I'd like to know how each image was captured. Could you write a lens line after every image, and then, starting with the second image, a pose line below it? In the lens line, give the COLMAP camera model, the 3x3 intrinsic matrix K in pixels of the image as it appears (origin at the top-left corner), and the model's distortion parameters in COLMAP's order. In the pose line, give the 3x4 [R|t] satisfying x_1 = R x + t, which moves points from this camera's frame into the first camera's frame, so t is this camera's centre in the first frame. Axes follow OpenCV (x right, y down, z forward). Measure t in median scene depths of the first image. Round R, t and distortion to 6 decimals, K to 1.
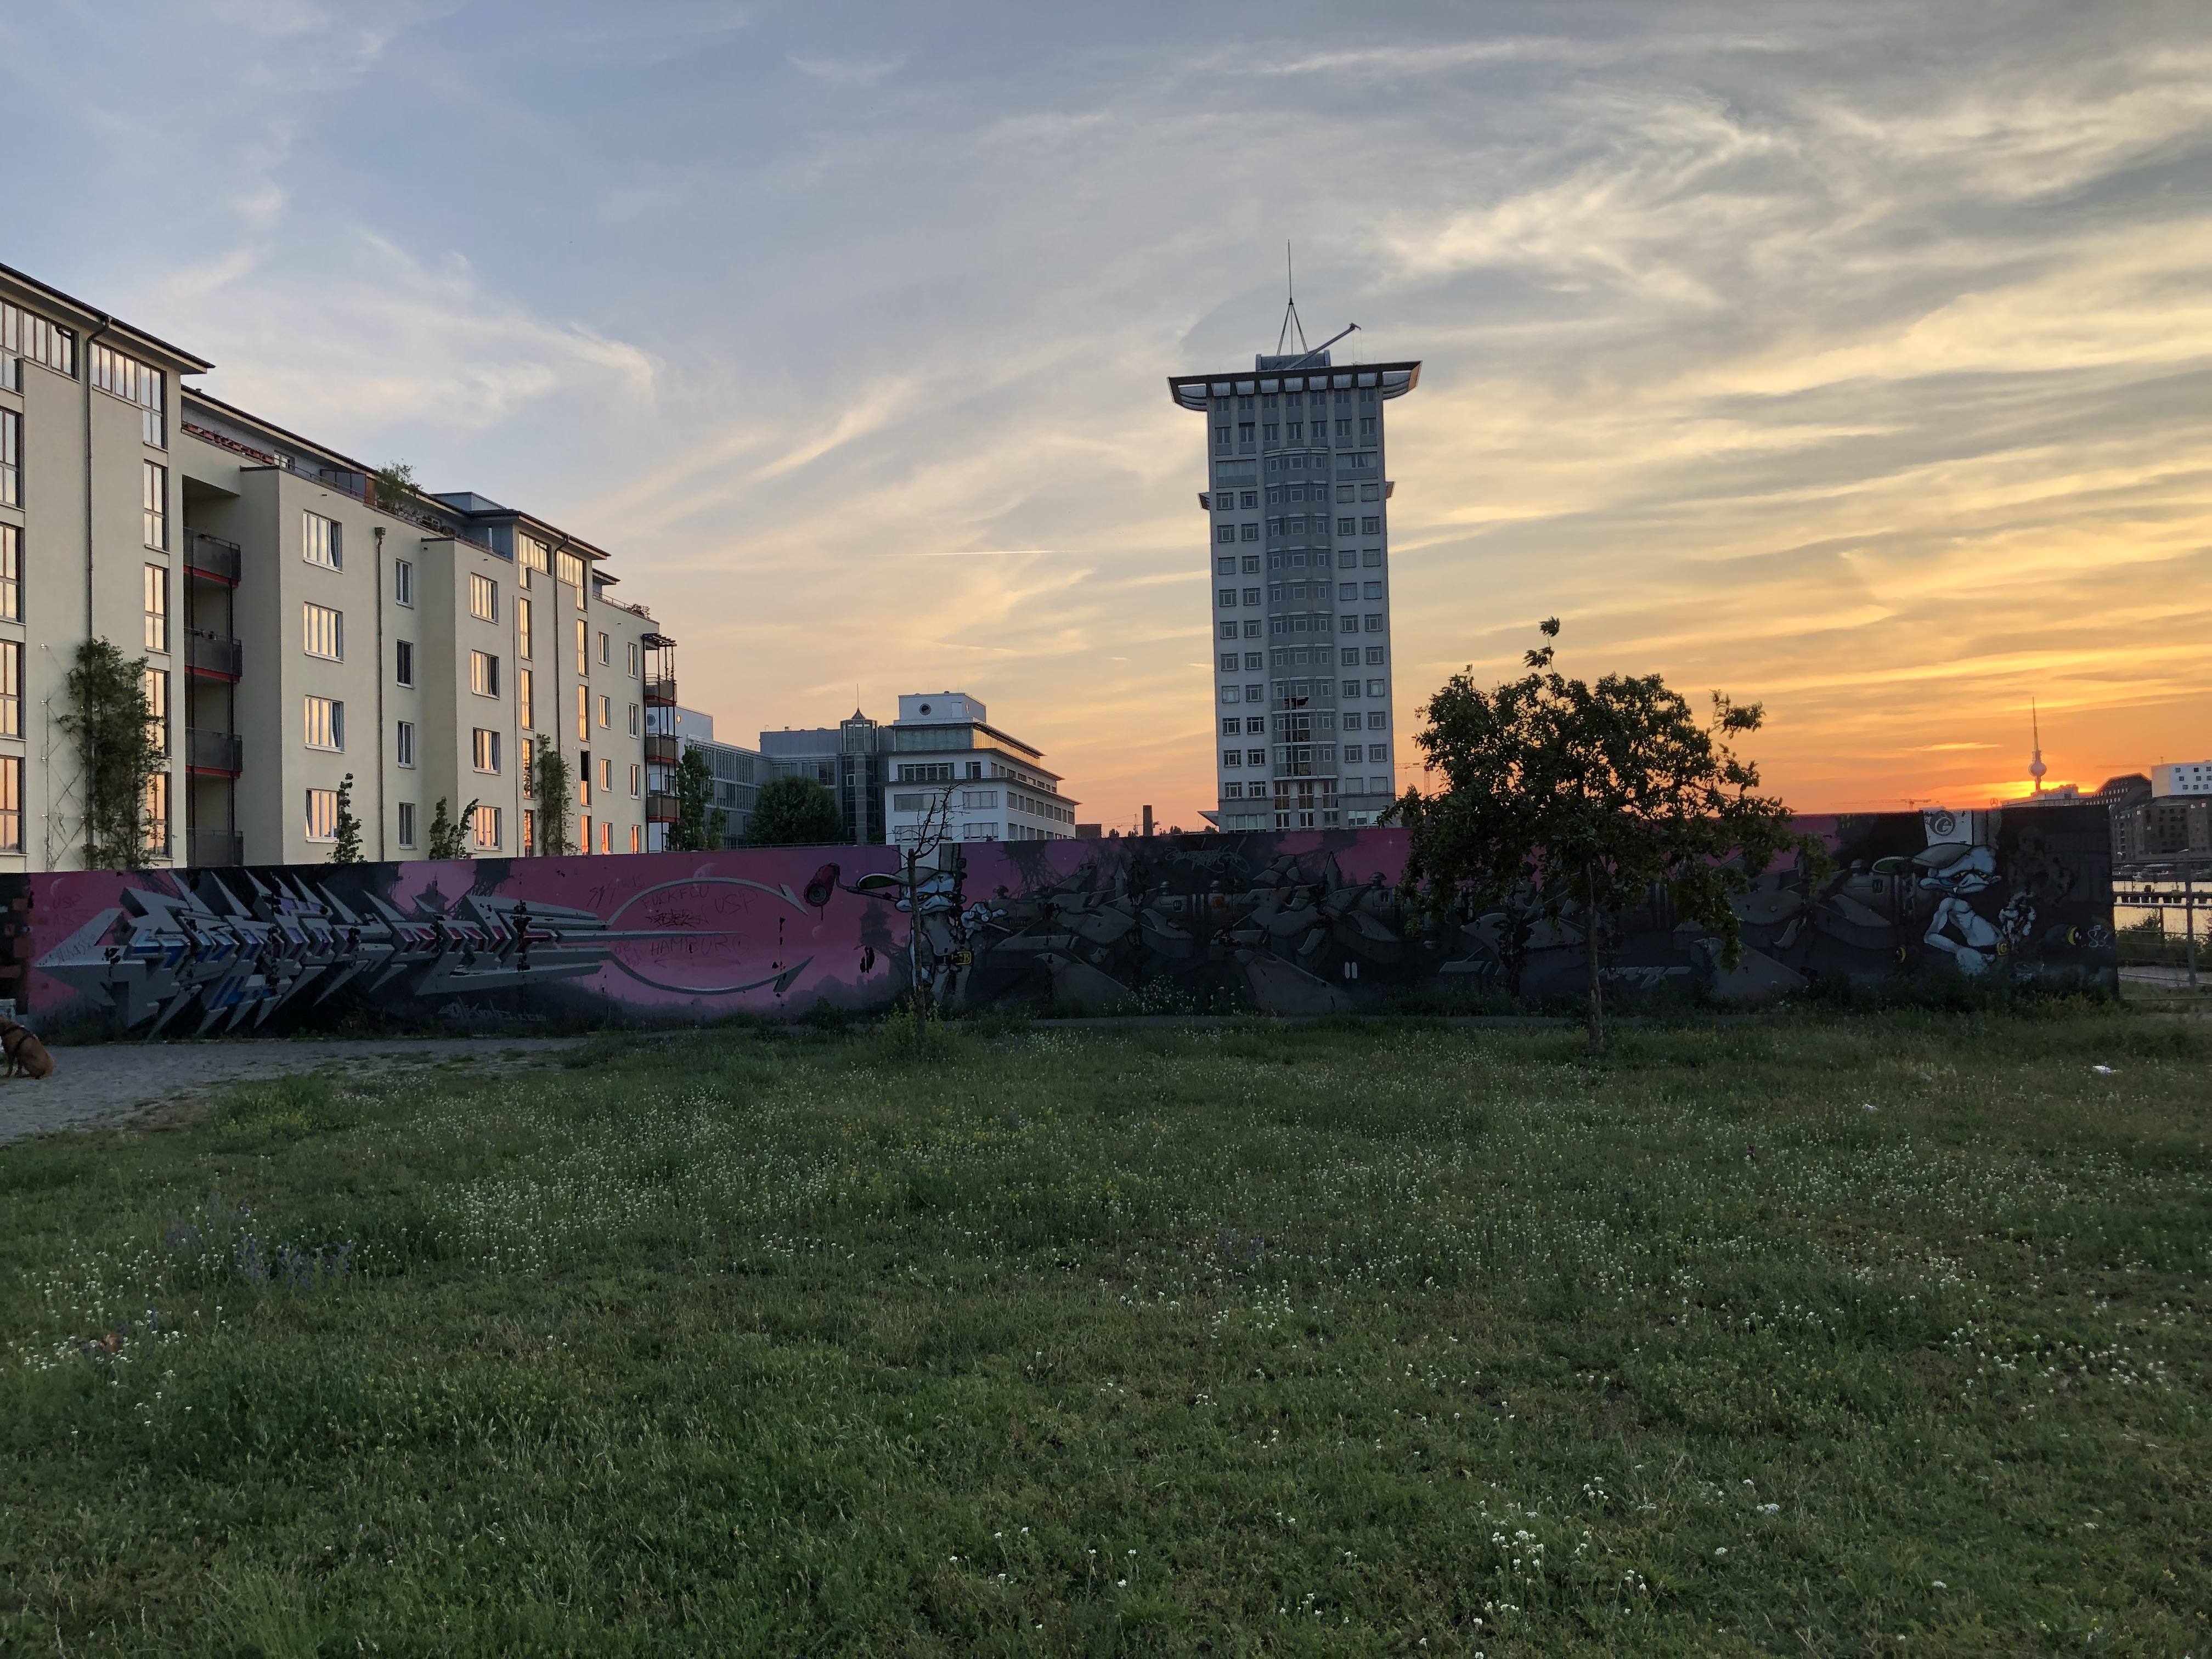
lens RADIAL K [[1790.7, 0, 1085.2], [0, 1790.7, 826.6], [0, 0, 1]] dist [0.083617, -0.101551]
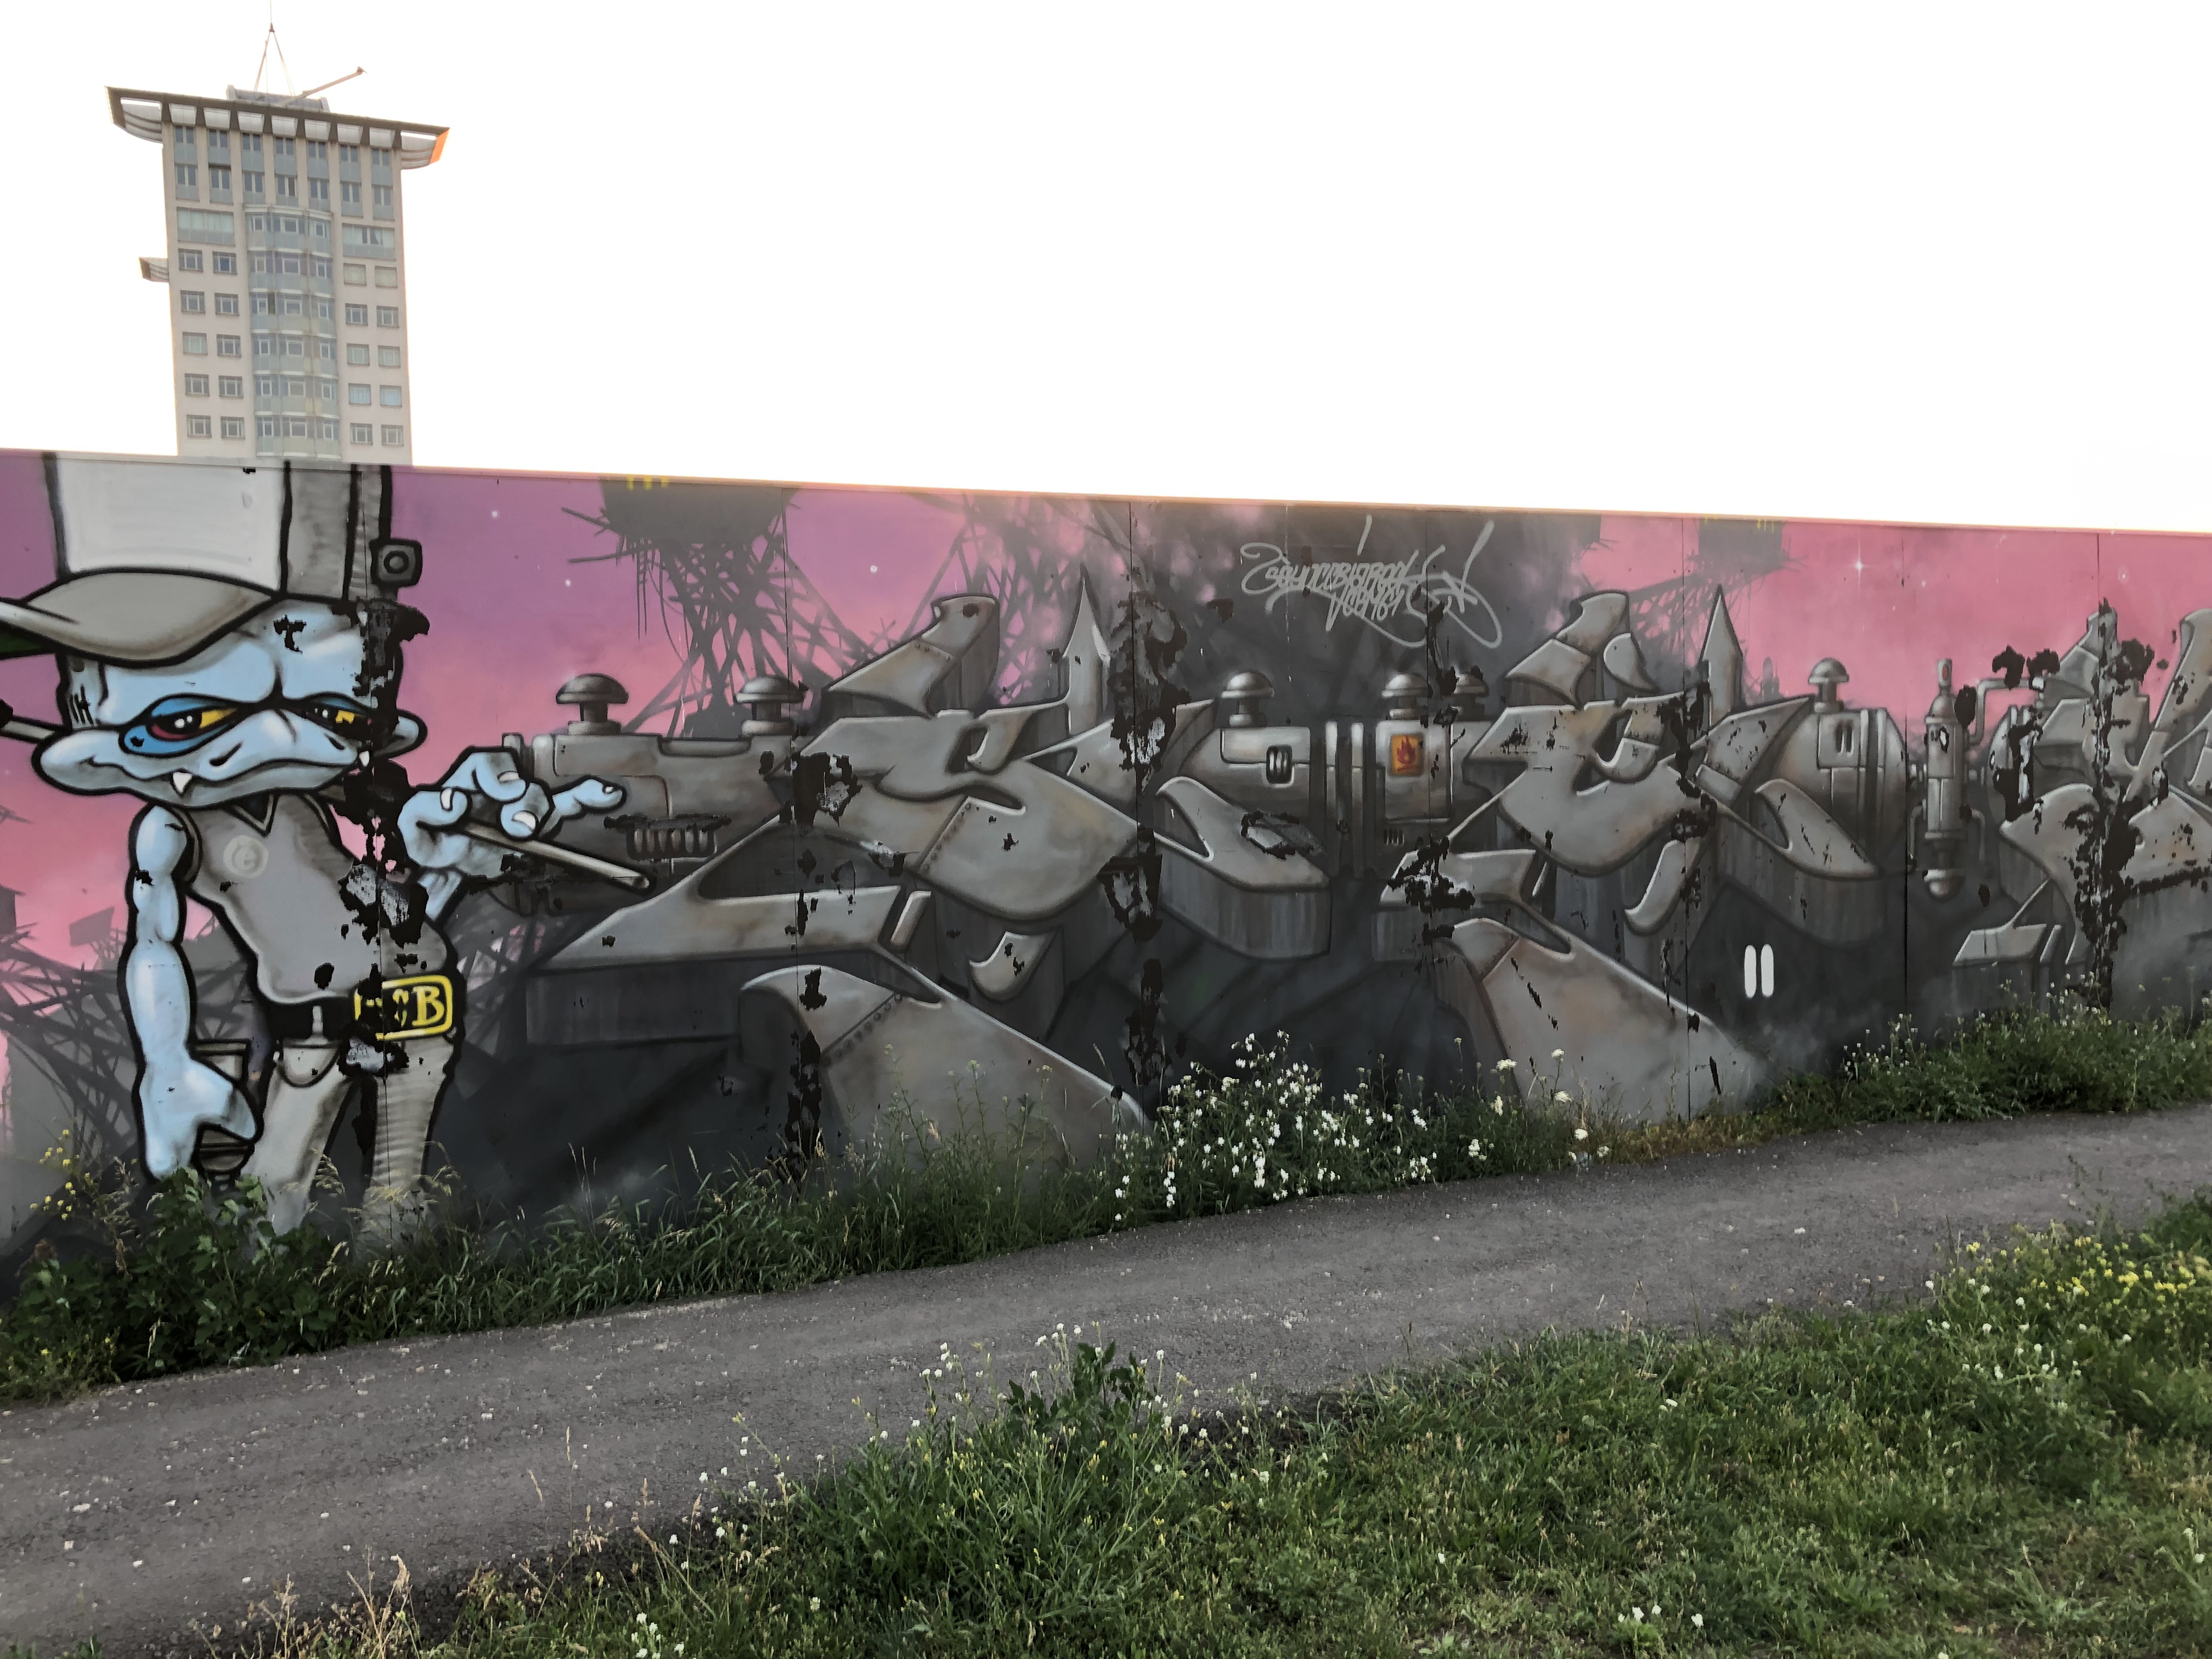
lens RADIAL K [[1790.7, 0, 1085.2], [0, 1790.7, 826.6], [0, 0, 1]] dist [0.083617, -0.101551]
pose [[0.849305, -0.016237, 0.527653, -0.046075], [-0.022353, 0.997524, 0.066675, 0.014335], [-0.527430, -0.068422, 0.846839, 0.313306]]
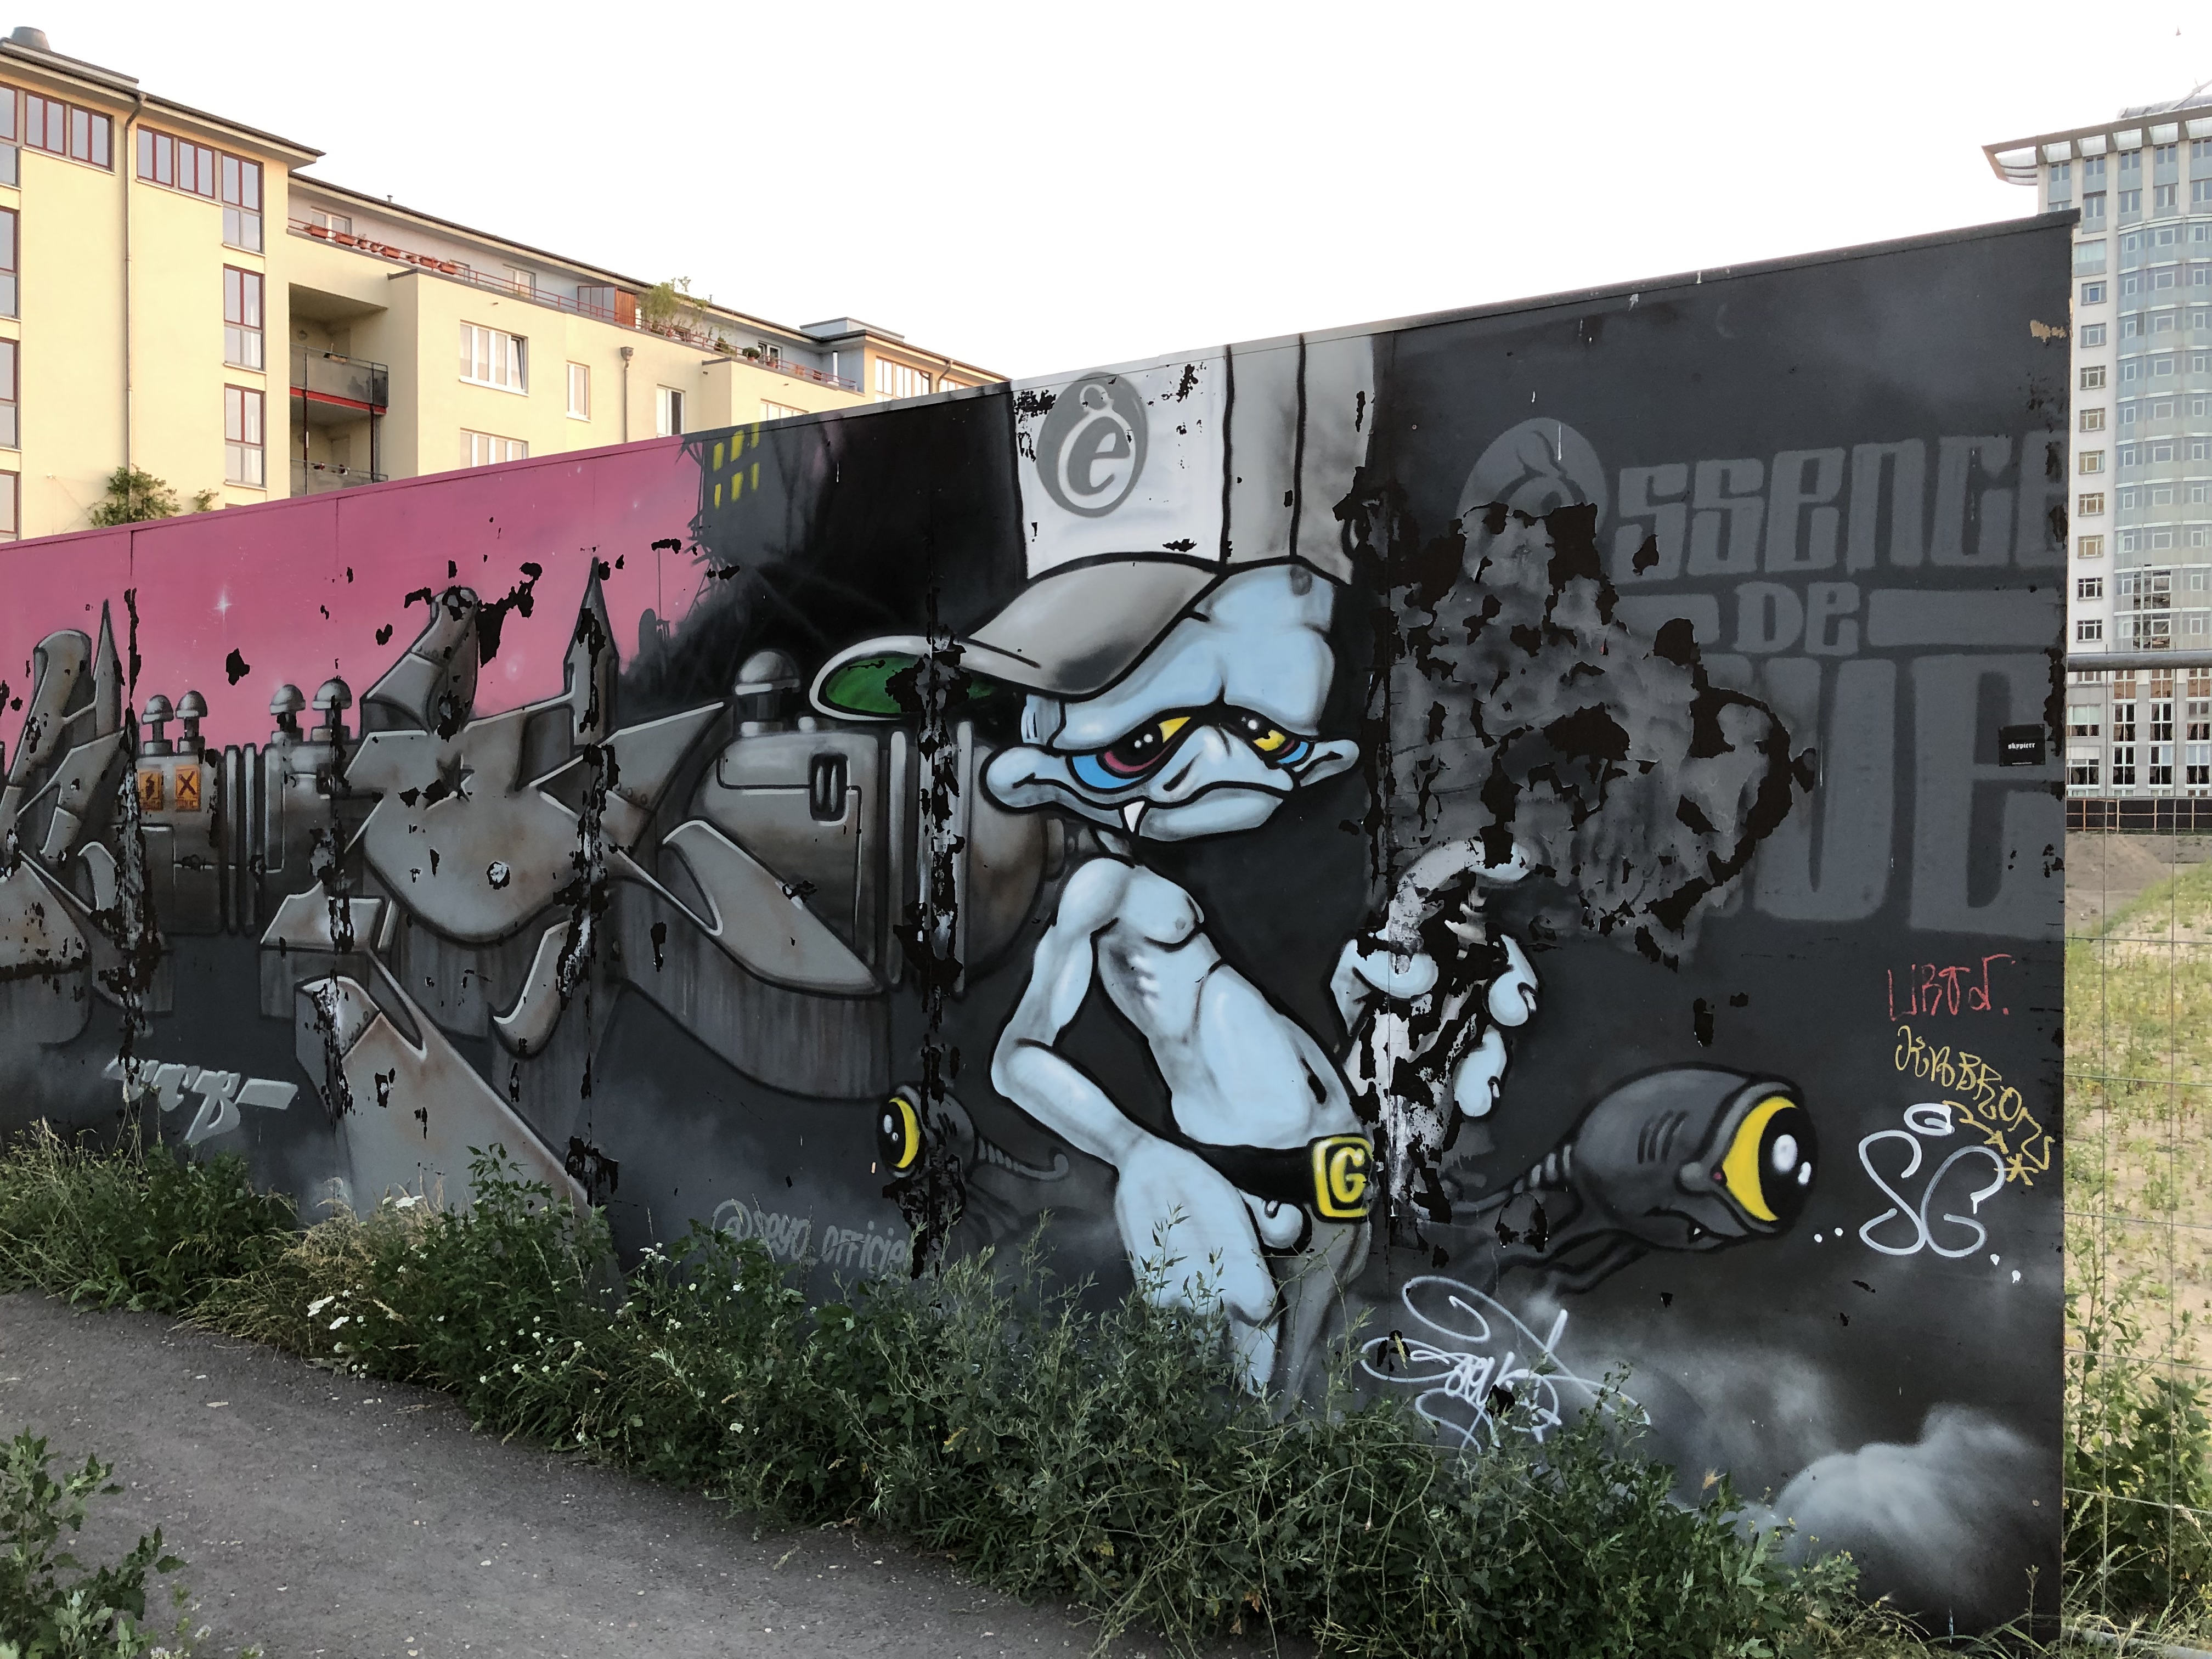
lens RADIAL K [[1790.7, 0, 1085.2], [0, 1790.7, 826.6], [0, 0, 1]] dist [0.083617, -0.101551]
pose [[0.891732, 0.036272, -0.451109, 0.209695], [-0.010114, 0.998131, 0.060264, 0.009534], [0.452452, -0.049177, 0.890432, 0.317479]]
